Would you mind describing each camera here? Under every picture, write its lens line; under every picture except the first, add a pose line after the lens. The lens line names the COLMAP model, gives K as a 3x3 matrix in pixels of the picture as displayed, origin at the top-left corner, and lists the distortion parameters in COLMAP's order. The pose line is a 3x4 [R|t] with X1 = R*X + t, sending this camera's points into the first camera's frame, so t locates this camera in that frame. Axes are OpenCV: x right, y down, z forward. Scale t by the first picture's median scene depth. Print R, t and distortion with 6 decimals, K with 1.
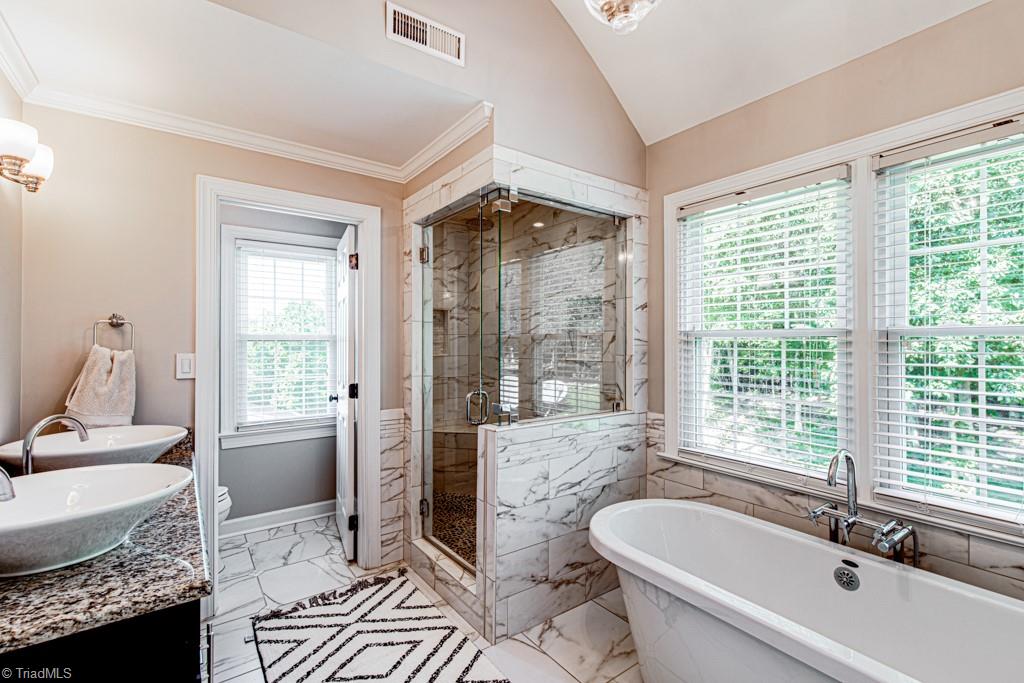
lens RADIAL K [[457.3, 0, 516.1], [0, 457.3, 343.9], [0, 0, 1]] dist [0.009756, -0.002417]
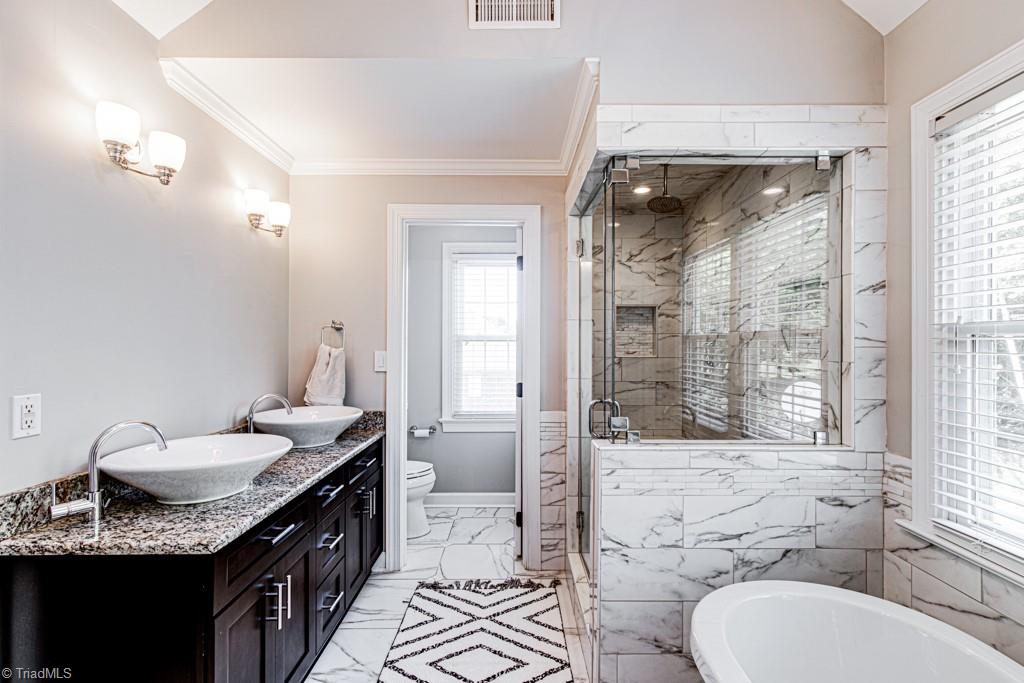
lens RADIAL K [[457.3, 0, 517.8], [0, 457.3, 343.1], [0, 0, 1]] dist [0.009756, -0.002417]
pose [[0.810401, 0.002447, -0.585871, 0.268881], [-0.003314, 0.999994, -0.000408, -0.001181], [0.585866, 0.002272, 0.810404, 0.196445]]
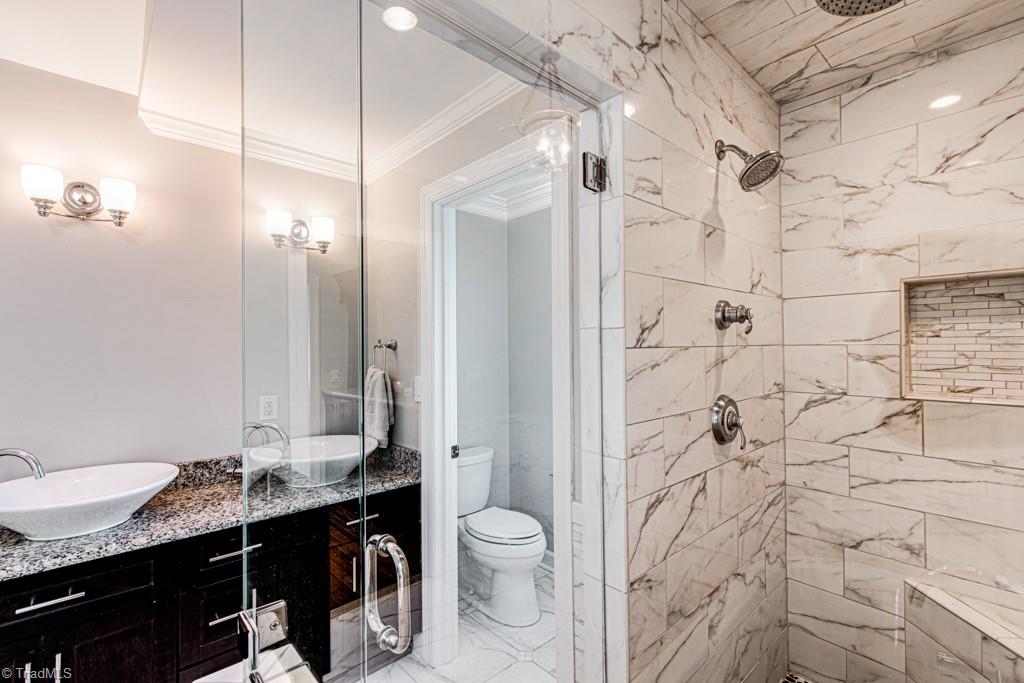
lens RADIAL K [[457.3, 0, 513.0], [0, 457.3, 343.2], [0, 0, 1]] dist [0.009756, -0.002417]
pose [[0.108072, -0.011425, -0.994077, 0.245680], [0.007853, 0.999913, -0.010638, -0.034580], [0.994112, -0.006657, 0.108152, 0.984553]]
